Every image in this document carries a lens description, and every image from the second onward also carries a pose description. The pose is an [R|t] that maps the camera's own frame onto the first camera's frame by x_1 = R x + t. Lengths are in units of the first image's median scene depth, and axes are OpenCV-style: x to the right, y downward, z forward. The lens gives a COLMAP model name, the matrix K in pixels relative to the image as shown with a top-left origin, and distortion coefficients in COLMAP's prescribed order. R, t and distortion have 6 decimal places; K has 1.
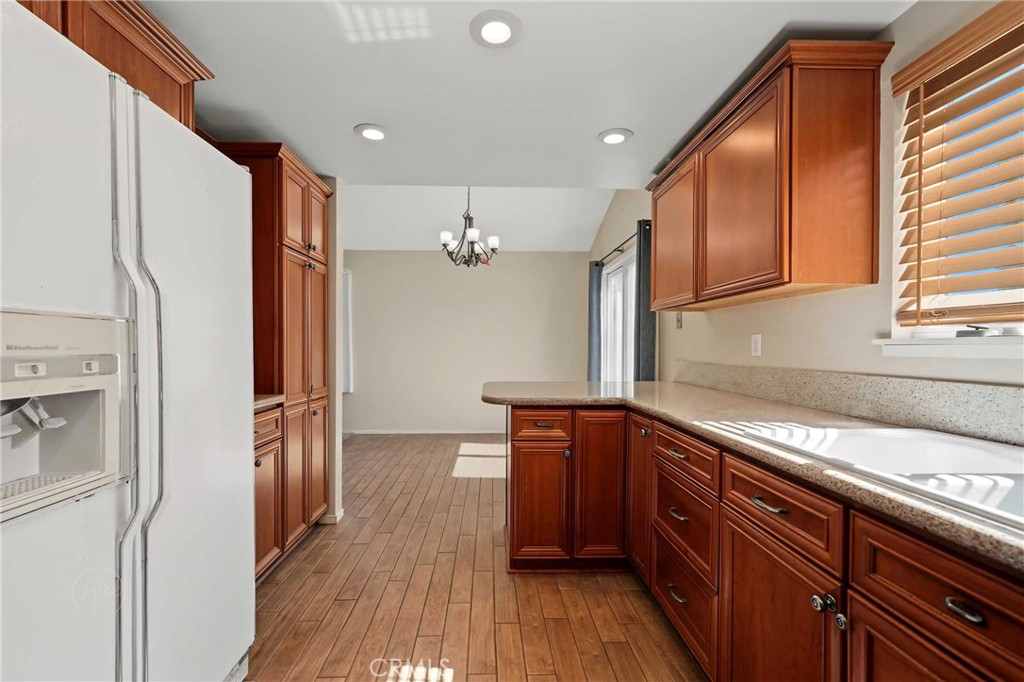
lens RADIAL K [[429.1, 0, 503.4], [0, 429.1, 348.4], [0, 0, 1]] dist [-0.002929, 0.000084]
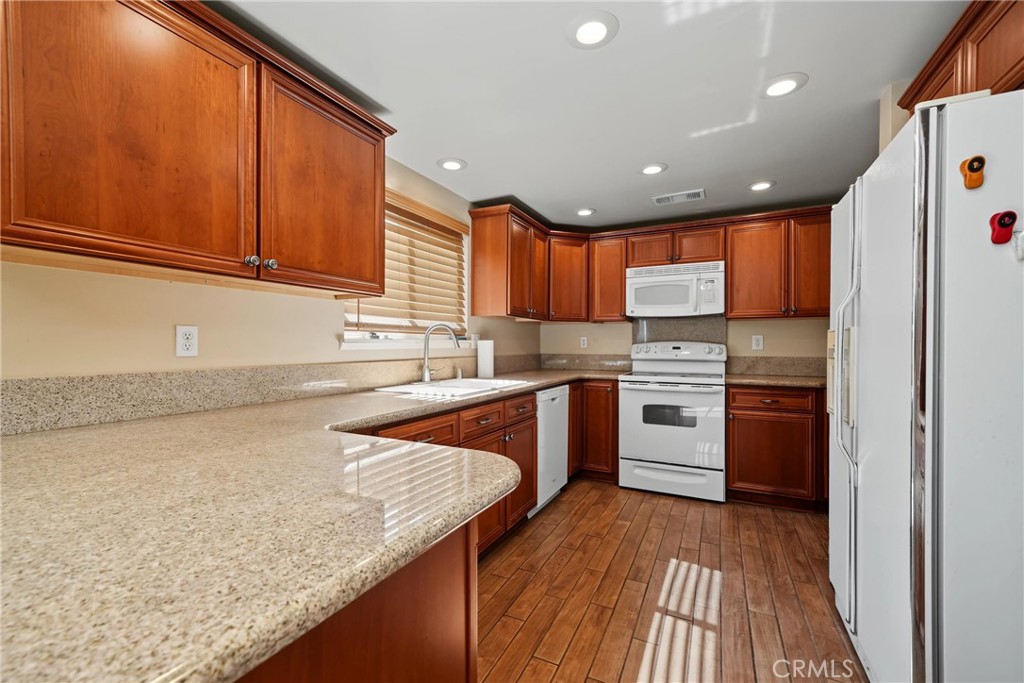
lens RADIAL K [[429.1, 0, 503.4], [0, 429.1, 348.9], [0, 0, 1]] dist [-0.002929, 0.000084]
pose [[-0.872101, -0.008731, 0.489248, -0.301987], [-0.001430, 0.999882, 0.015295, -0.008487], [-0.489324, 0.012639, -0.872011, 1.803213]]
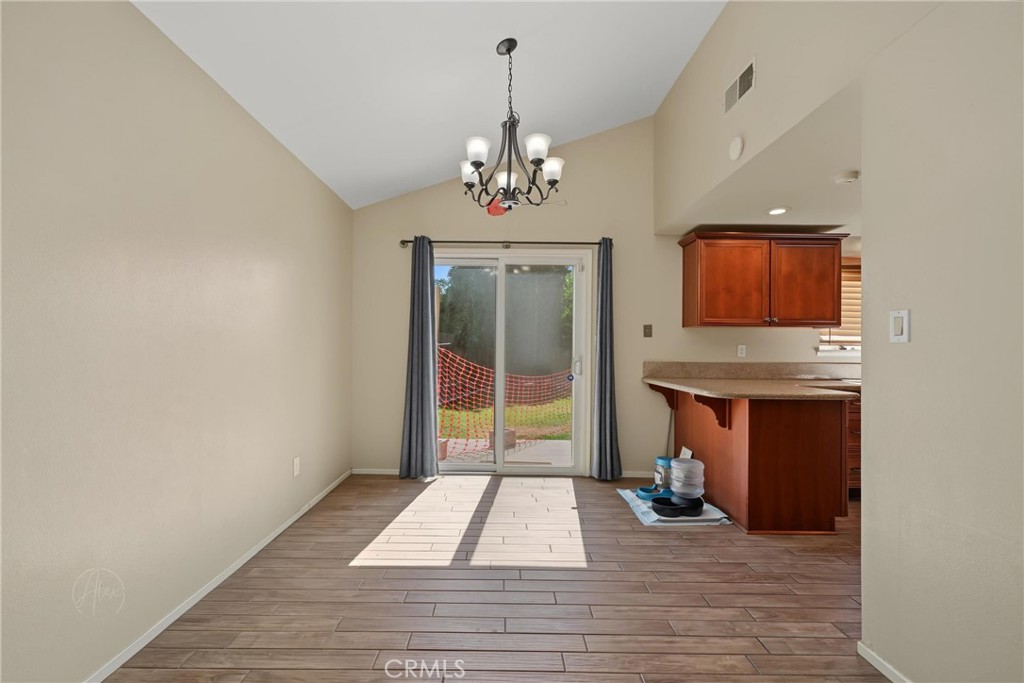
lens RADIAL K [[429.1, 0, 503.4], [0, 429.1, 348.9], [0, 0, 1]] dist [-0.002929, 0.000084]
pose [[0.032000, 0.003783, 0.999481, -1.690348], [-0.005328, 0.999979, -0.003615, -0.005912], [-0.999474, -0.005210, 0.032020, 2.585361]]
